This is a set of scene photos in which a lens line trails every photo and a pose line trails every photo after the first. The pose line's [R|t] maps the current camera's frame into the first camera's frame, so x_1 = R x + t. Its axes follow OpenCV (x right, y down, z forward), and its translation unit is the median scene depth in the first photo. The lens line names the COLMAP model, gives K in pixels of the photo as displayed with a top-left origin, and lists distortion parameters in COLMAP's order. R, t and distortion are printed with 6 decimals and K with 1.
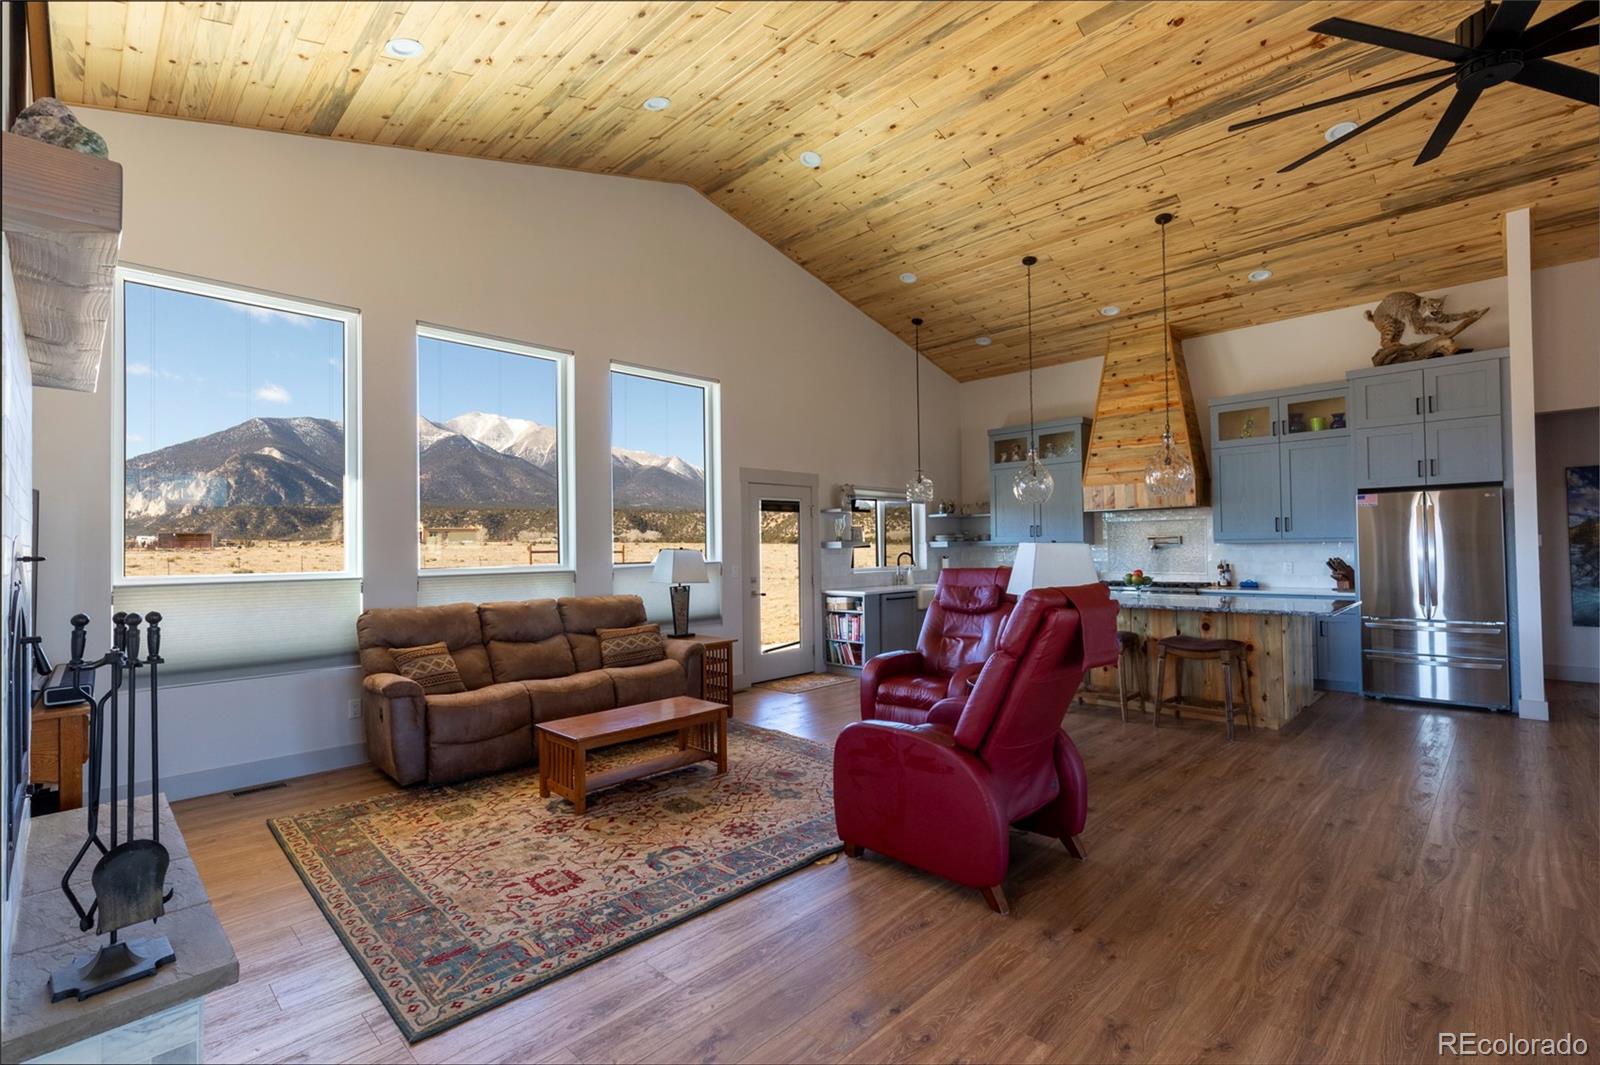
lens RADIAL K [[722.1, 0, 800.0], [0, 722.1, 532.5], [0, 0, 1]] dist [0.026986, -0.000404]
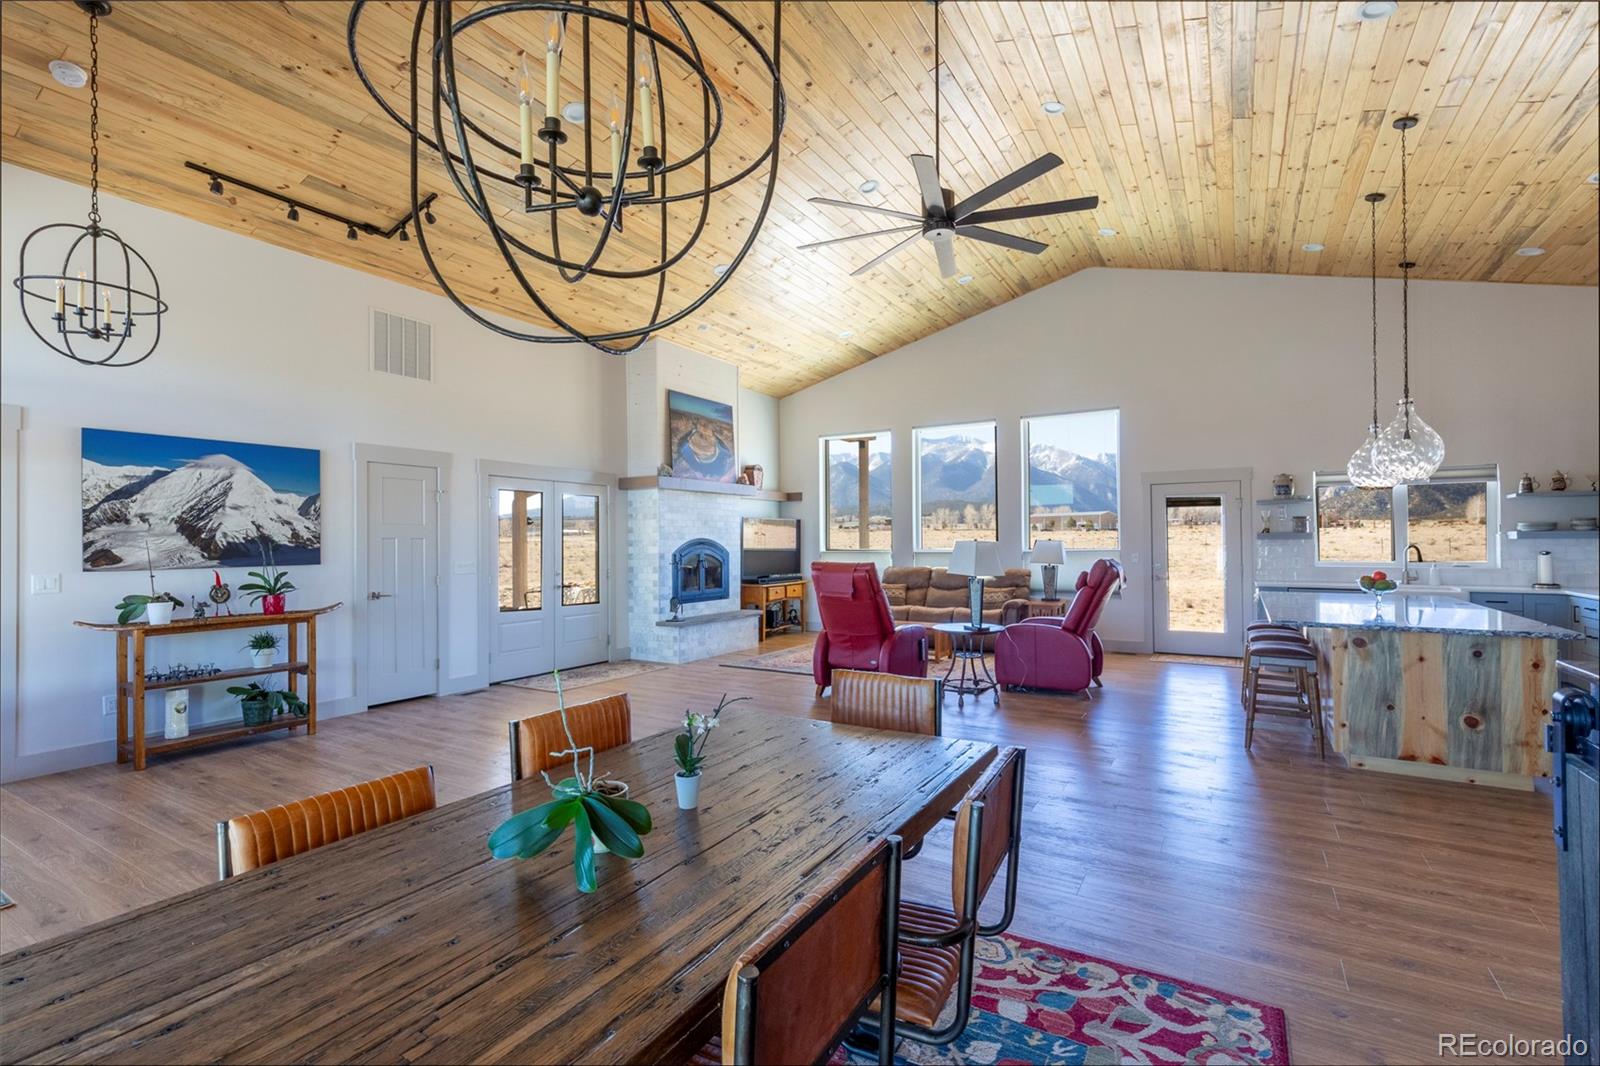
lens RADIAL K [[722.1, 0, 800.0], [0, 722.1, 533.0], [0, 0, 1]] dist [0.026986, -0.000404]
pose [[0.238135, 0.002485, -0.971229, 1.381437], [0.024806, 0.999655, 0.008640, -0.019653], [0.970915, -0.026150, 0.237991, 0.210061]]
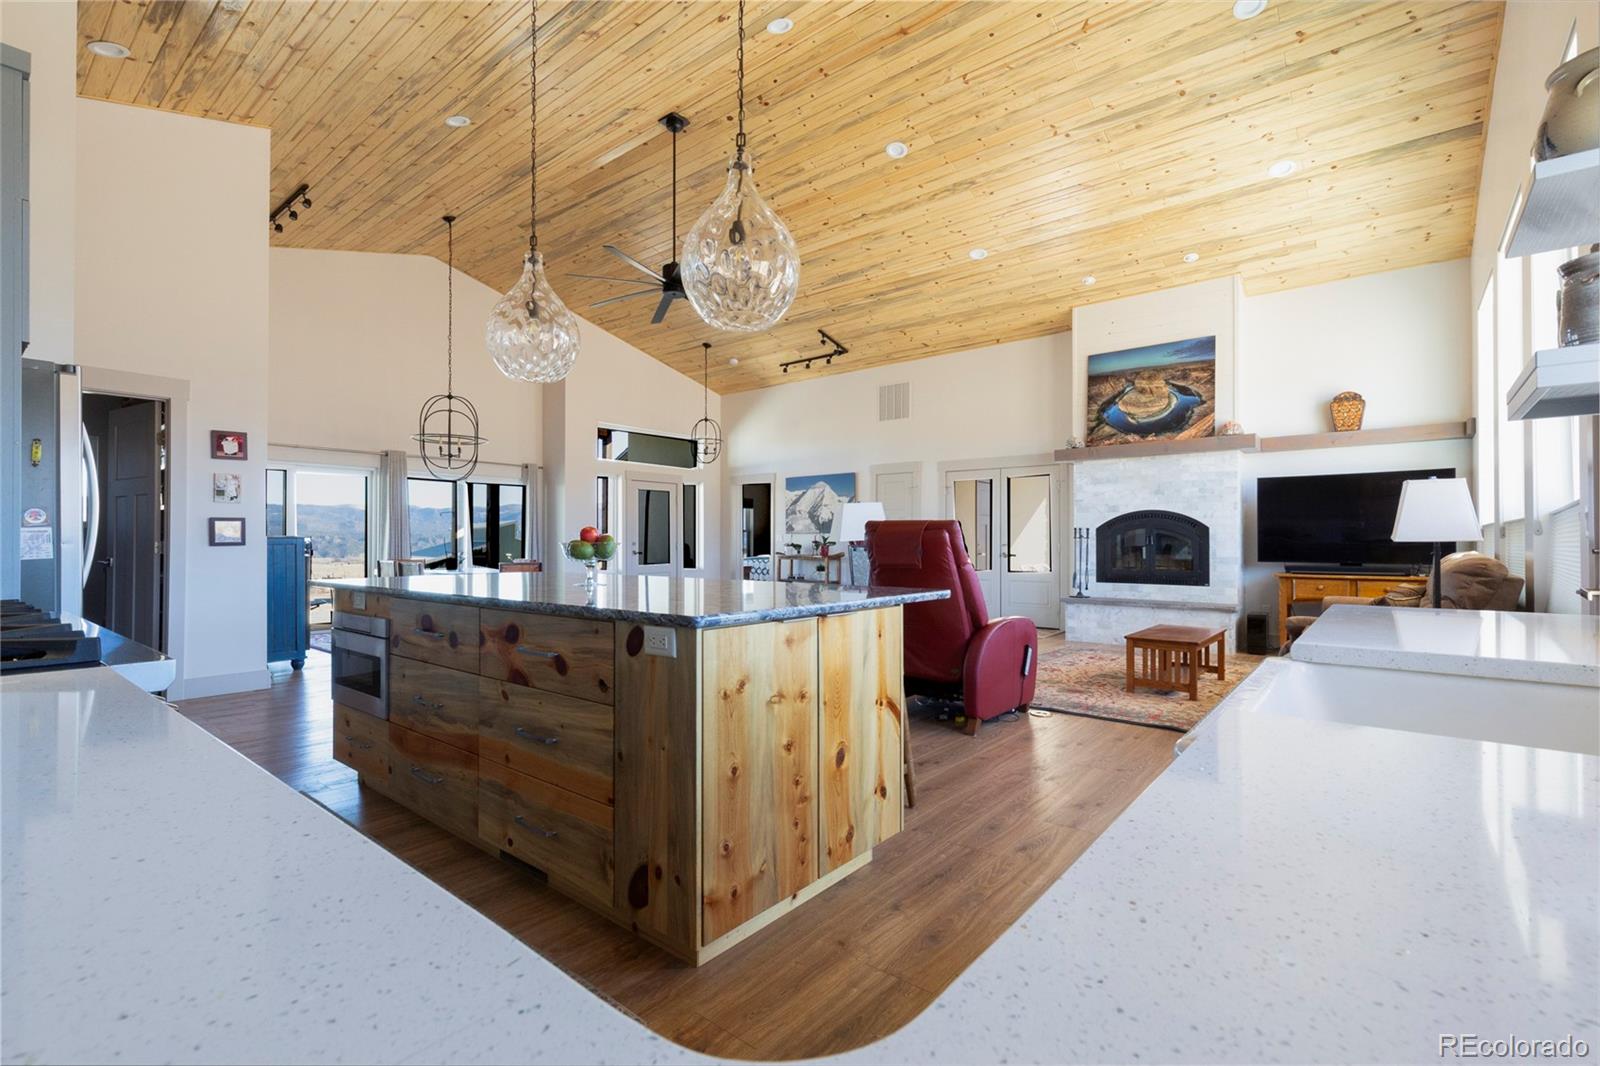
lens RADIAL K [[729.2, 0, 800.0], [0, 729.2, 533.0], [0, 0, 1]] dist [0.012000, 0.000119]
pose [[-0.995439, 0.014131, -0.094343, 0.469835], [0.017513, 0.999230, -0.035117, 0.093365], [0.093774, -0.036609, -0.994920, 1.872831]]
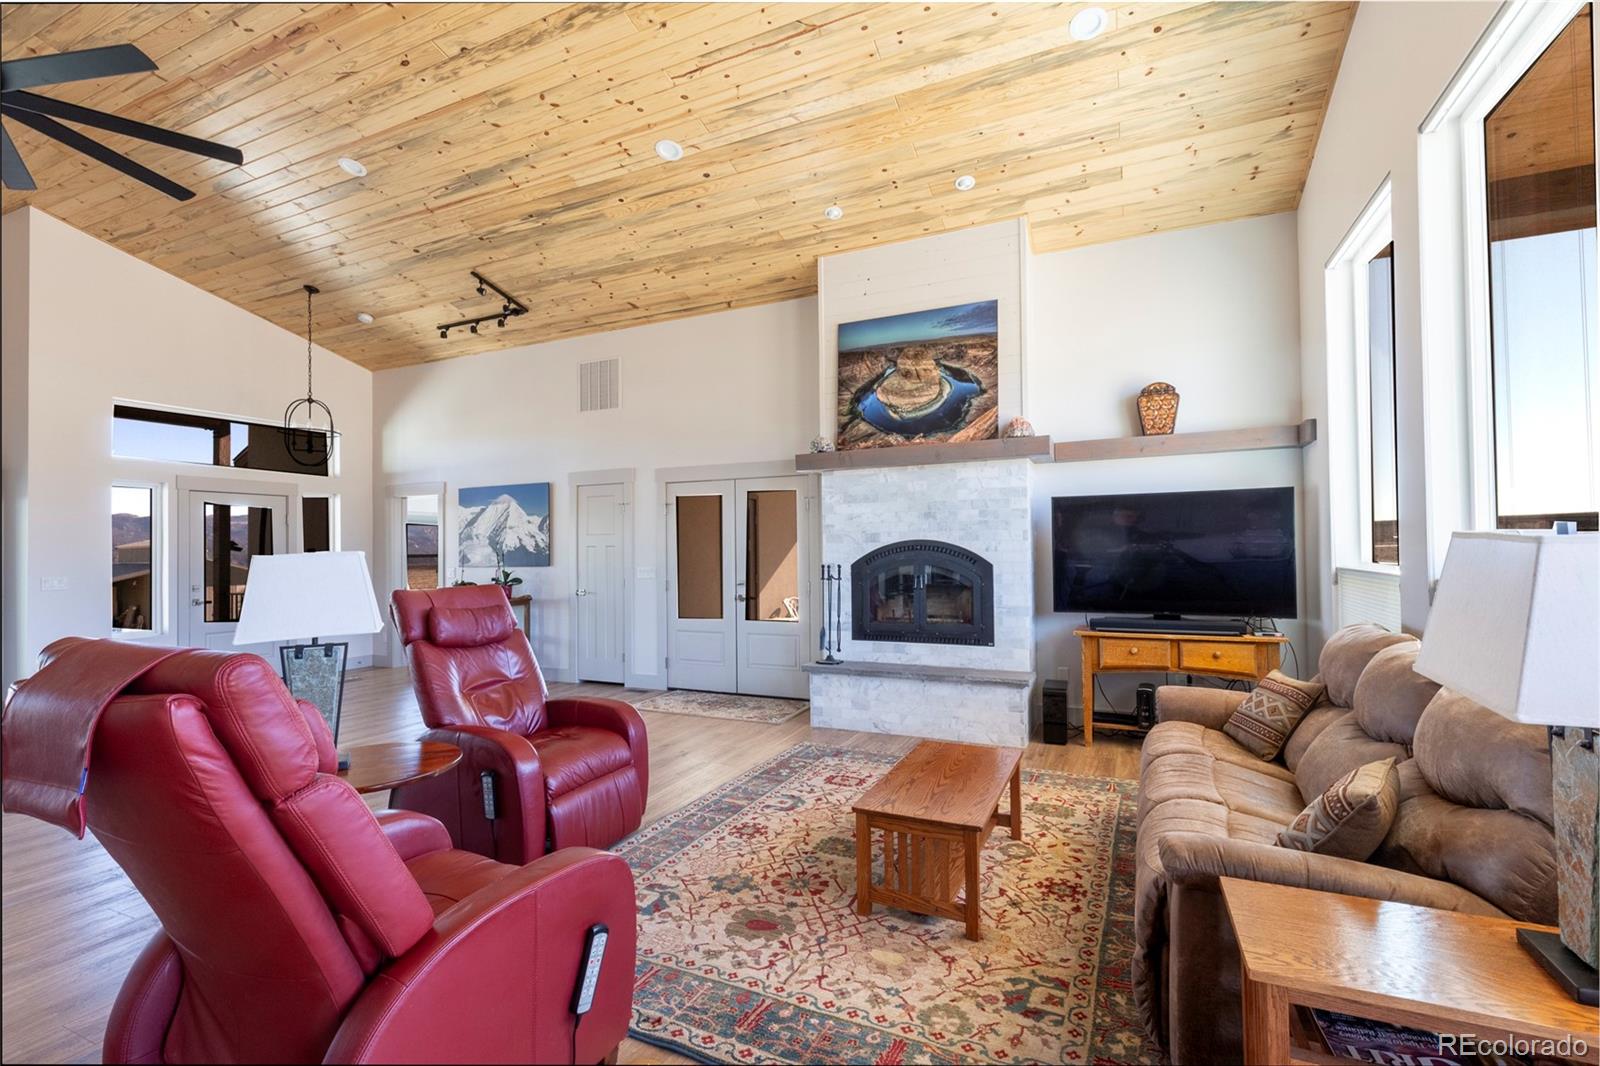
lens RADIAL K [[722.1, 0, 800.0], [0, 722.1, 533.0], [0, 0, 1]] dist [0.026986, -0.000404]
pose [[-0.940599, 0.020814, -0.338880, 0.126692], [0.036109, 0.998591, -0.038889, 0.028803], [0.337593, -0.048815, -0.940026, 1.376014]]
